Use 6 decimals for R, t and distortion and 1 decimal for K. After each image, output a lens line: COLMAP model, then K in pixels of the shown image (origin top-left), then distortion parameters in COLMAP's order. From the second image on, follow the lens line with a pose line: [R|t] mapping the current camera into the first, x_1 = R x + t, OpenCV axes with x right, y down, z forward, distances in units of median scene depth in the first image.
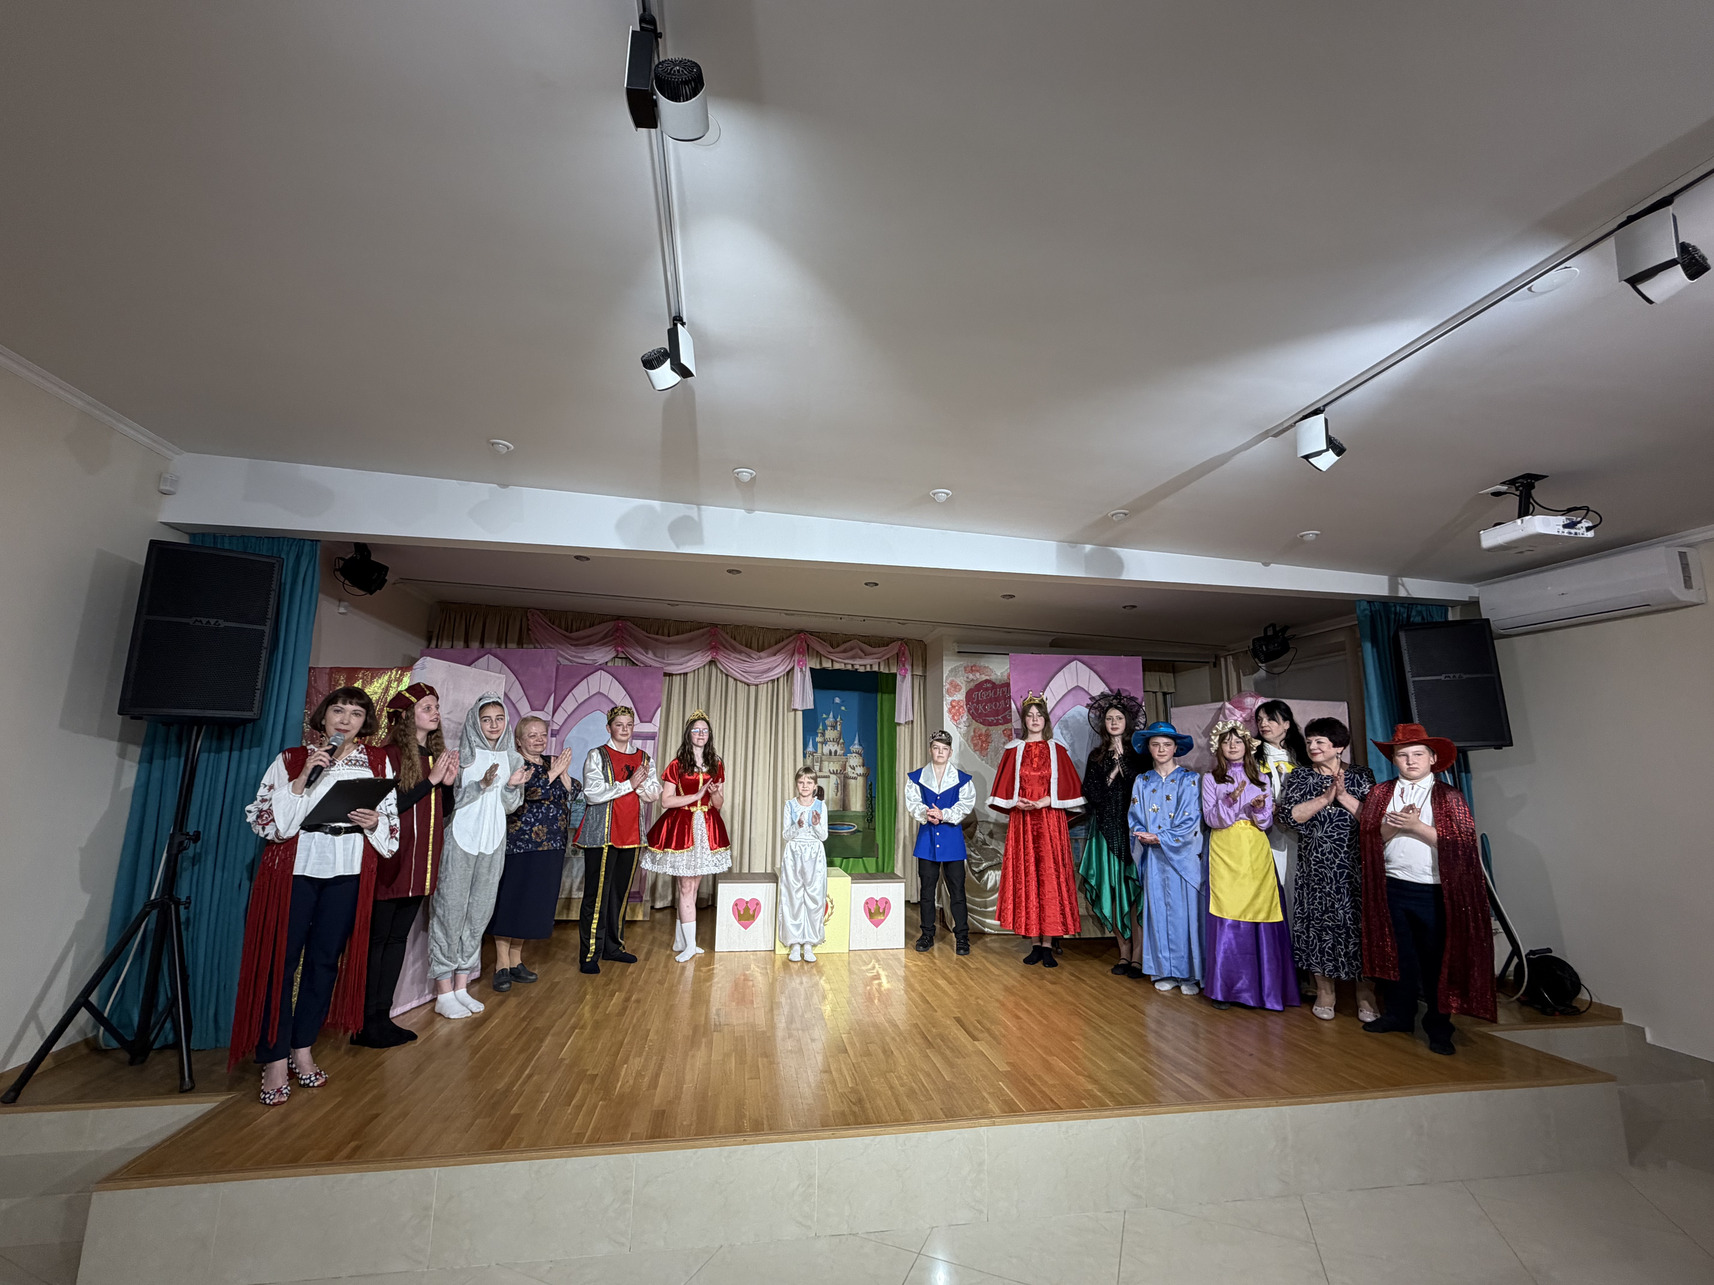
lens RADIAL K [[715.9, 0, 848.5], [0, 715.9, 645.3], [0, 0, 1]] dist [0.009135, 0.000051]
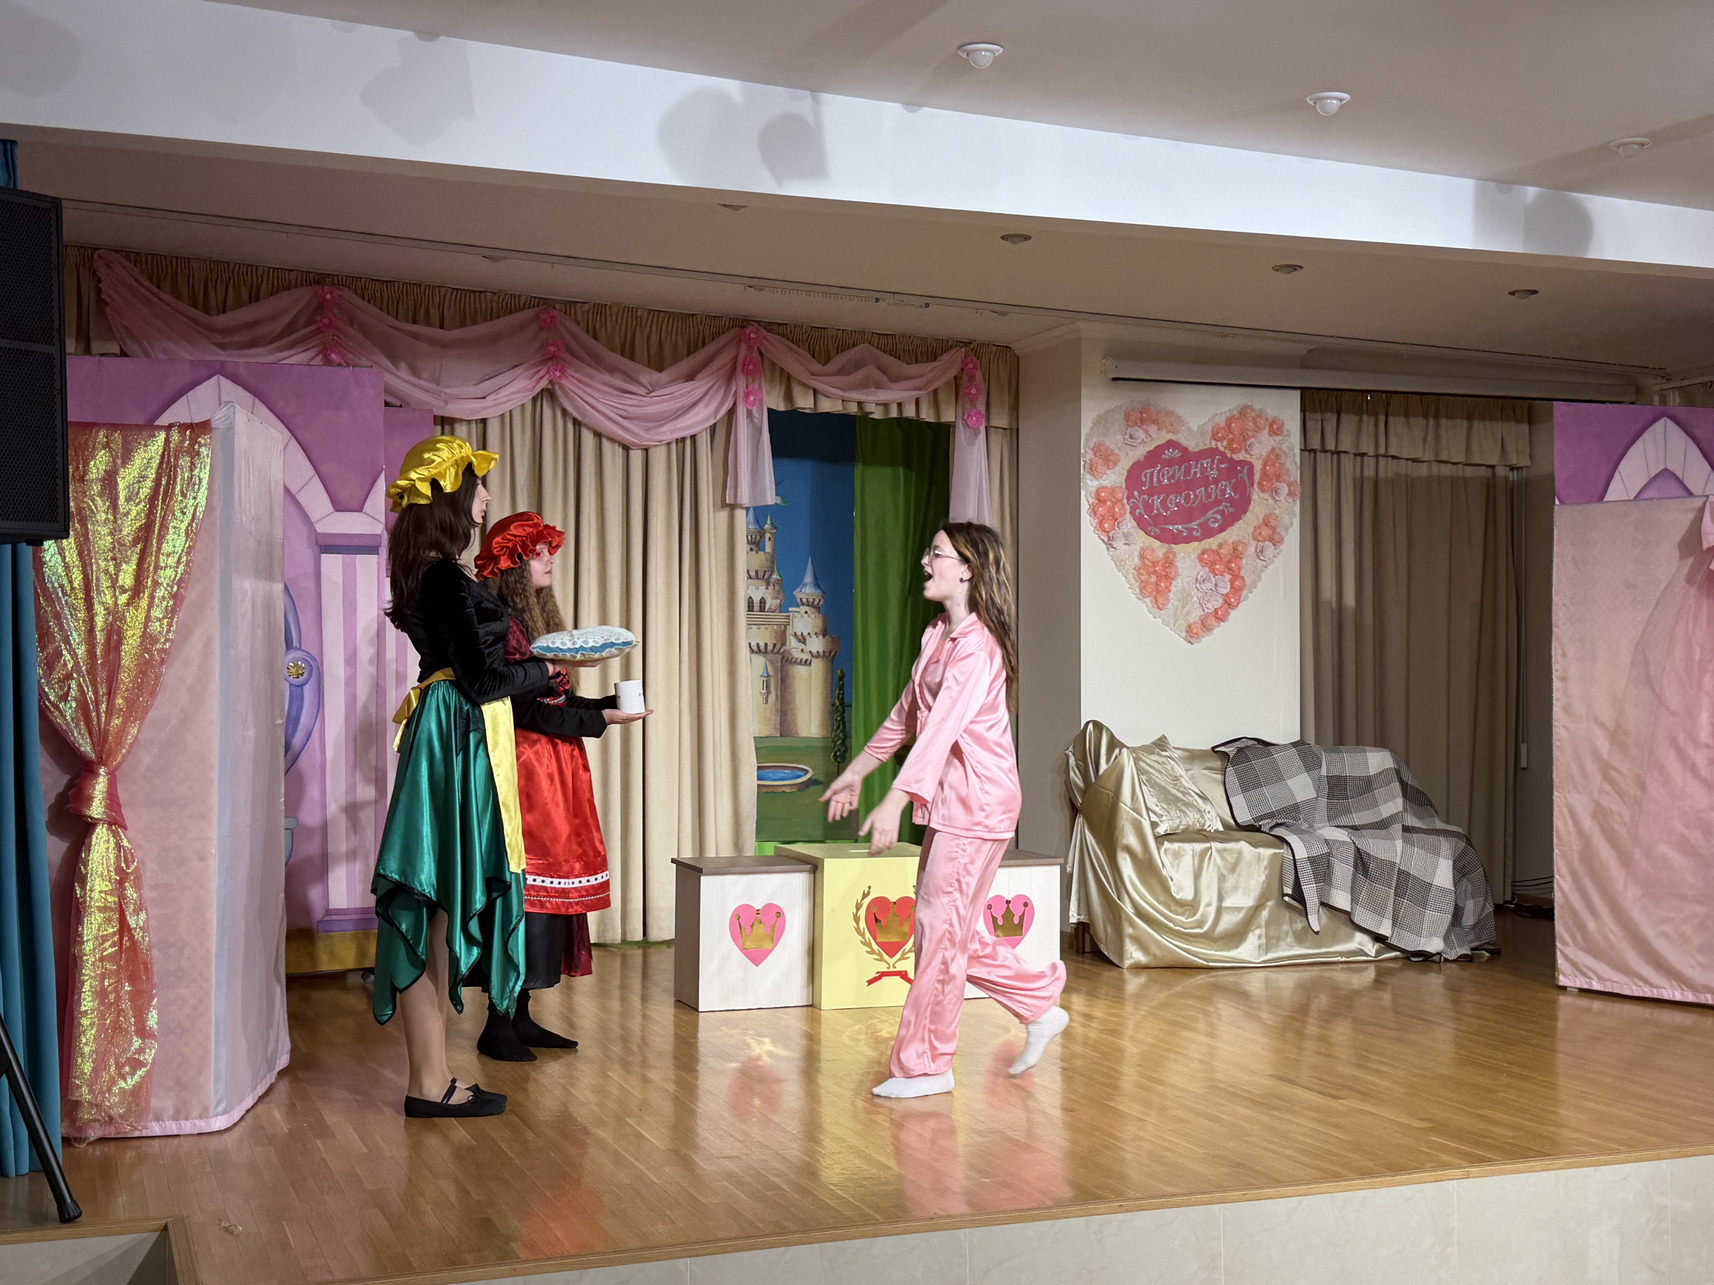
lens RADIAL K [[2042.0, 0, 805.5], [0, 2042.0, 640.9], [0, 0, 1]] dist [0.185216, -0.353267]
pose [[0.981797, -0.009273, 0.189705, -0.280815], [-0.022138, 0.986413, 0.162789, -0.033760], [-0.188637, -0.164025, 0.968252, -0.232723]]
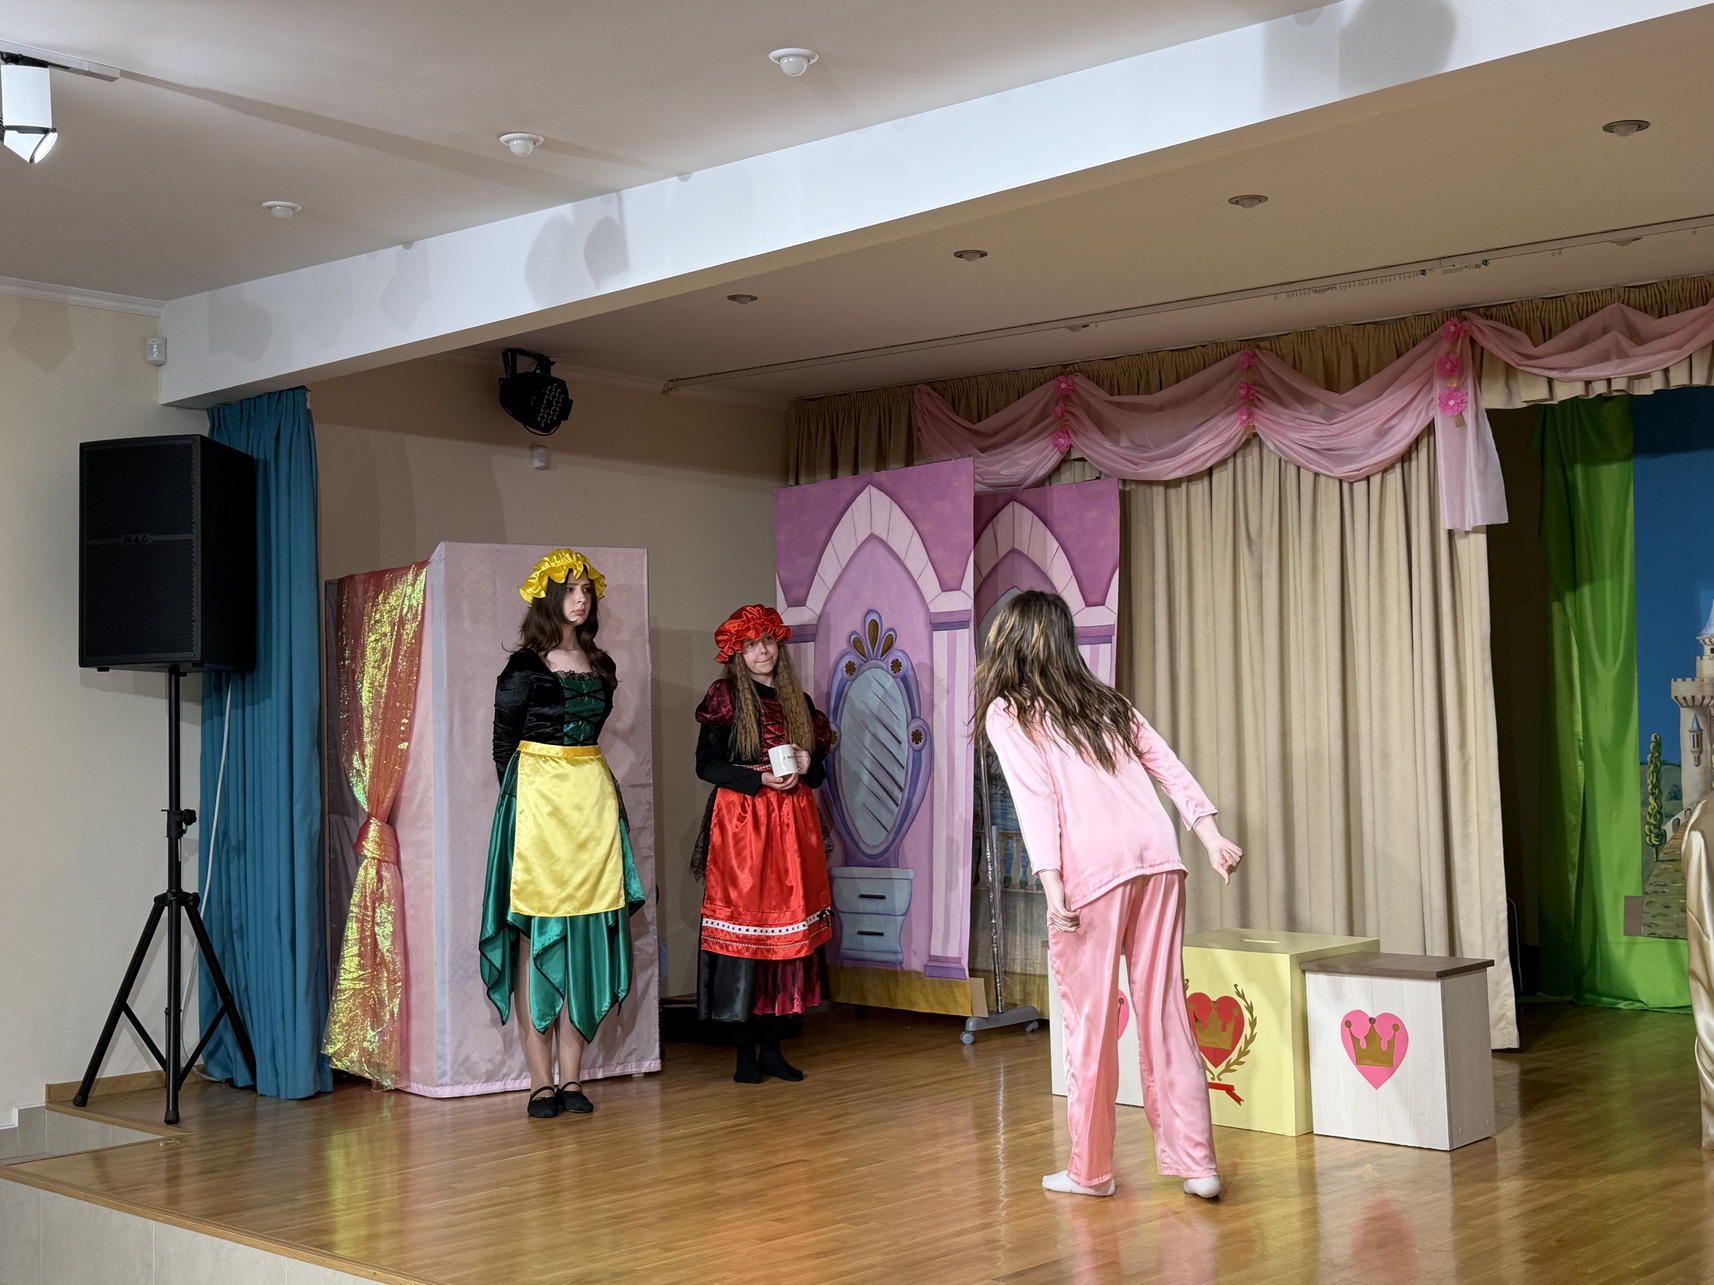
lens RADIAL K [[2048.1, 0, 849.5], [0, 2048.1, 638.0], [0, 0, 1]] dist [0.201898, -0.386857]
pose [[0.605522, -0.066399, -0.793054, 0.601472], [0.168180, 0.984684, 0.045967, 0.044298], [0.777855, -0.161210, 0.607415, 0.109005]]
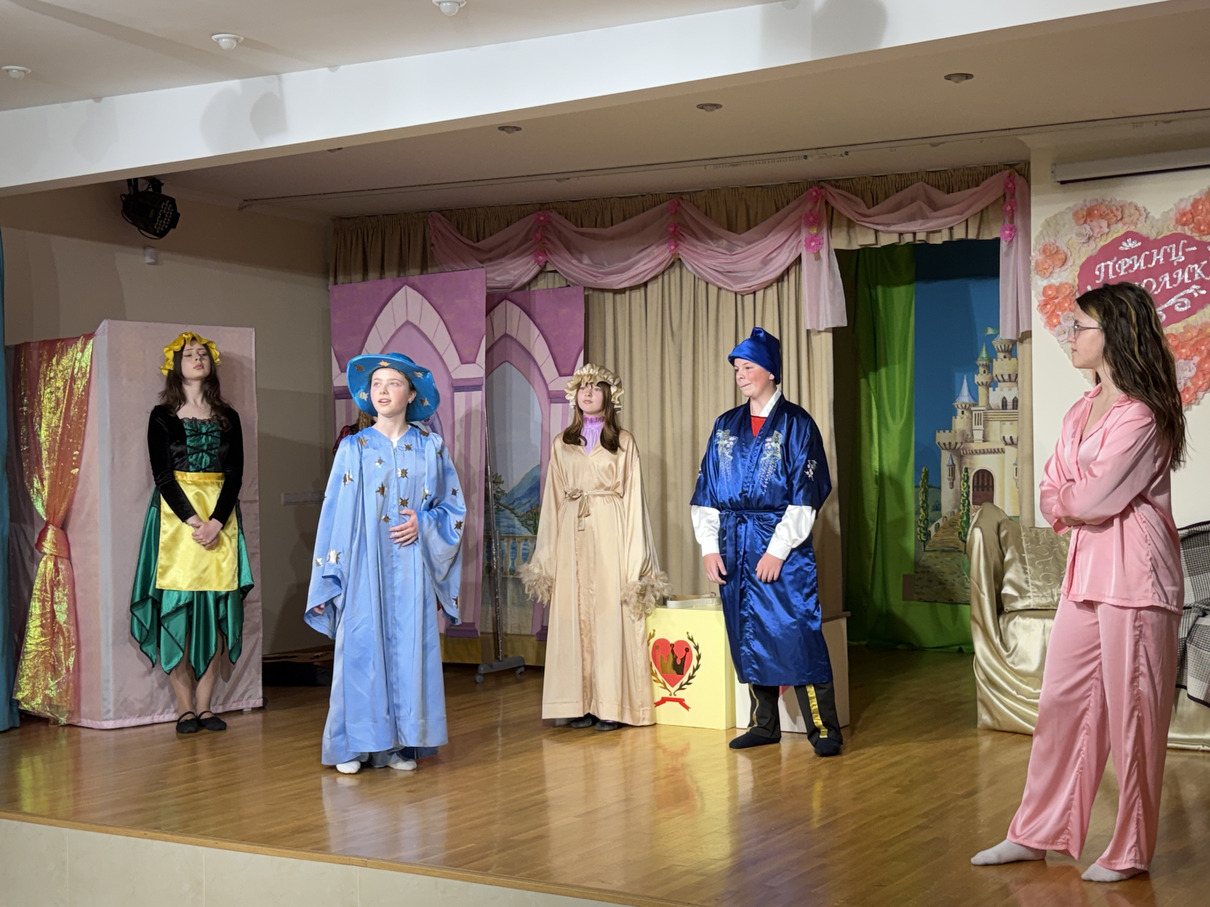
lens RADIAL K [[1590.0, 0, 592.7], [0, 1590.0, 454.1], [0, 0, 1]] dist [0.195529, -0.347463]
pose [[0.755562, -0.031818, -0.654304, 0.616845], [0.140527, 0.983440, 0.114450, 0.020215], [0.639826, -0.178422, 0.747521, -0.035193]]
